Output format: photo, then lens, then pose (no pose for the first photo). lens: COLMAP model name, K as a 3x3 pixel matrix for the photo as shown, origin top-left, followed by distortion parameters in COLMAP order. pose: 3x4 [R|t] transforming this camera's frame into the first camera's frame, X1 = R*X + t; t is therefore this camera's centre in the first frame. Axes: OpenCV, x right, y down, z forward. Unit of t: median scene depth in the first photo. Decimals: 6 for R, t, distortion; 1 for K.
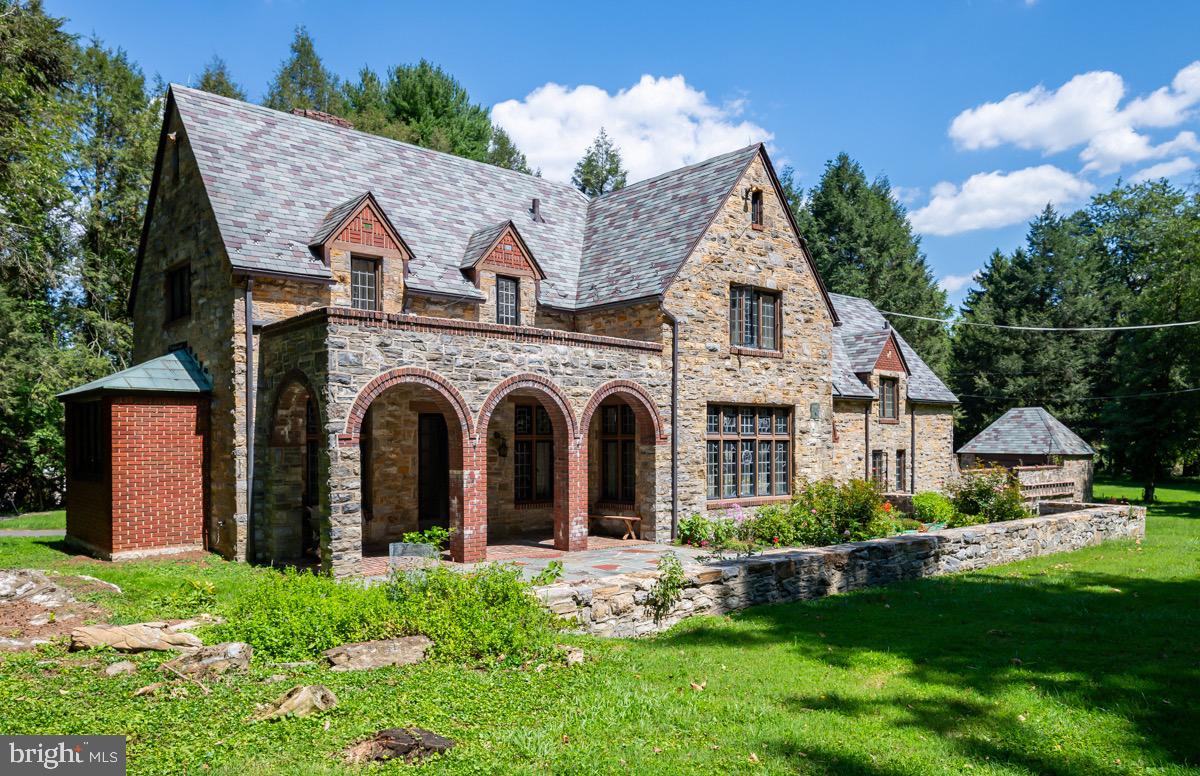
lens RADIAL K [[833.6, 0, 600.2], [0, 833.6, 387.6], [0, 0, 1]] dist [0.012056, 0.001577]
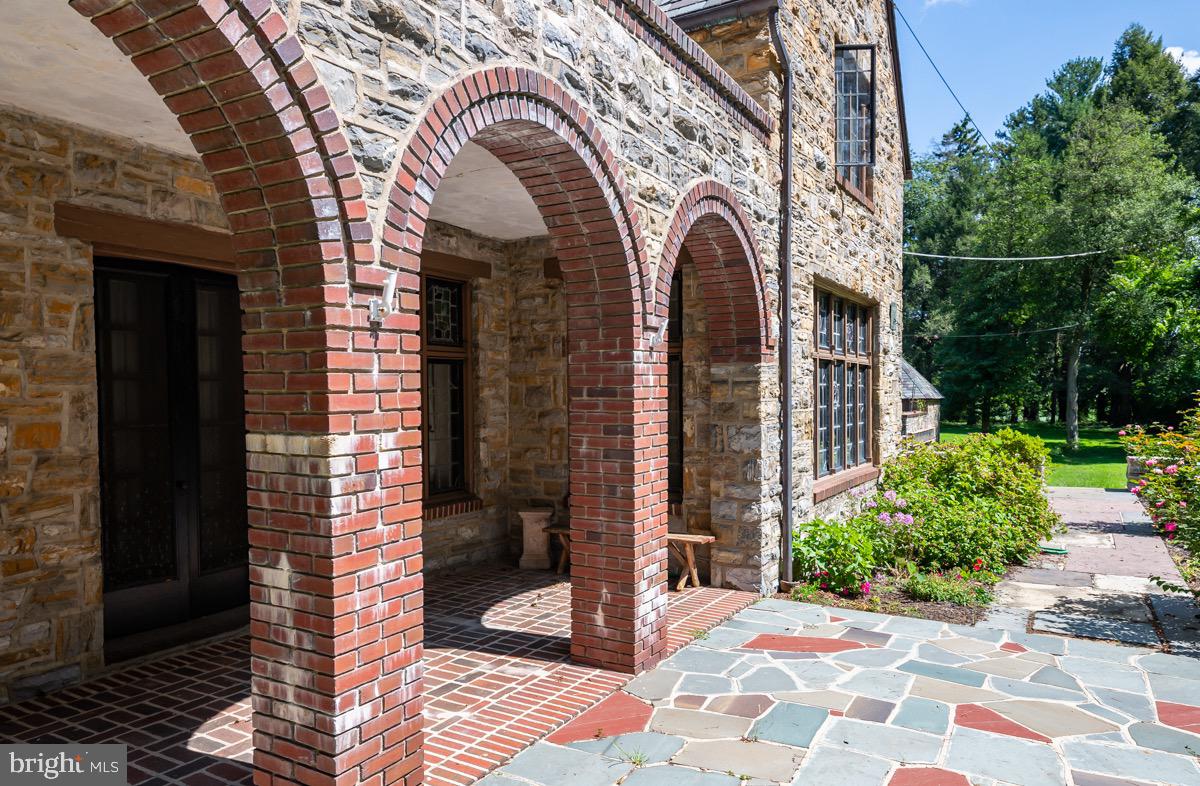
lens RADIAL K [[795.9, 0, 605.2], [0, 795.9, 400.7], [0, 0, 1]] dist [0.029240, 0.000026]
pose [[0.947371, -0.008233, 0.320031, -0.133382], [-0.014118, 0.997622, 0.067456, 0.062367], [-0.319826, -0.068424, 0.945003, 0.647752]]
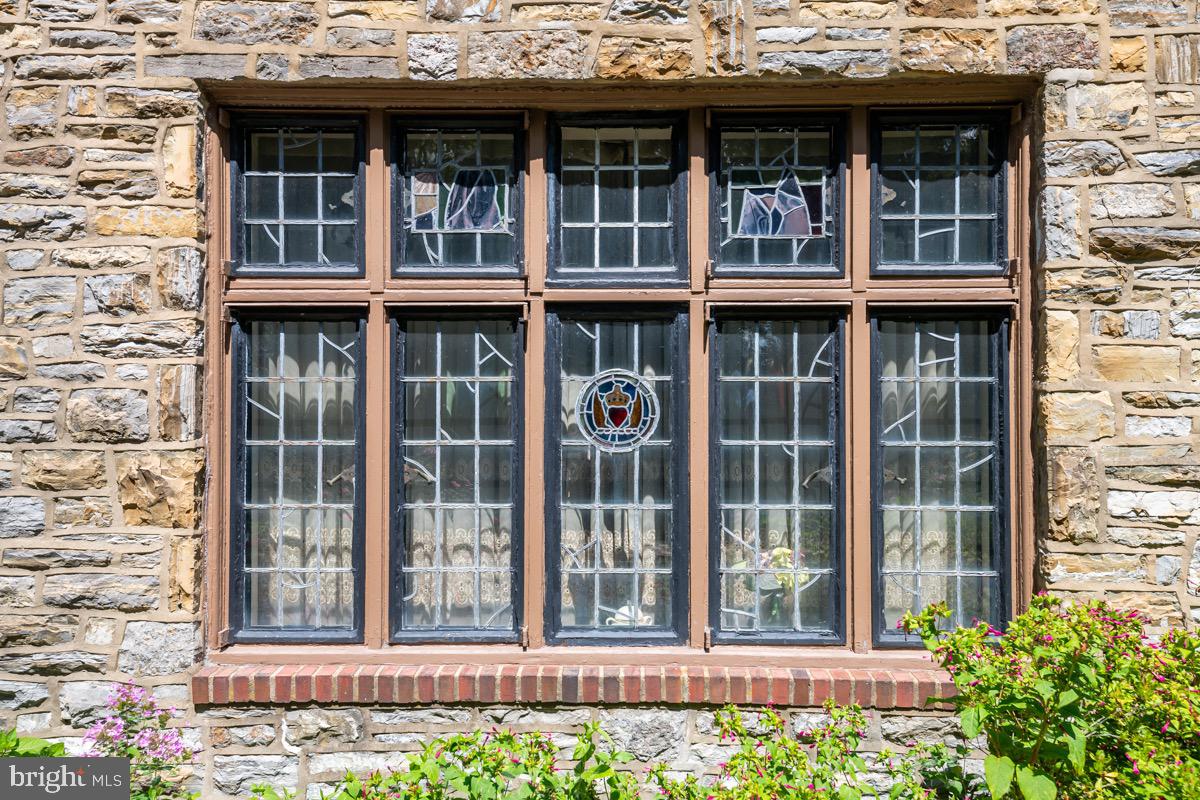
lens RADIAL K [[1012.5, 0, 591.1], [0, 1012.5, 403.5], [0, 0, 1]] dist [0.048764, 0.006641]
pose [[0.744214, -0.016051, -0.667748, 0.350281], [0.042756, 0.998806, 0.023644, 0.086316], [0.666571, -0.046147, 0.744012, 0.944507]]
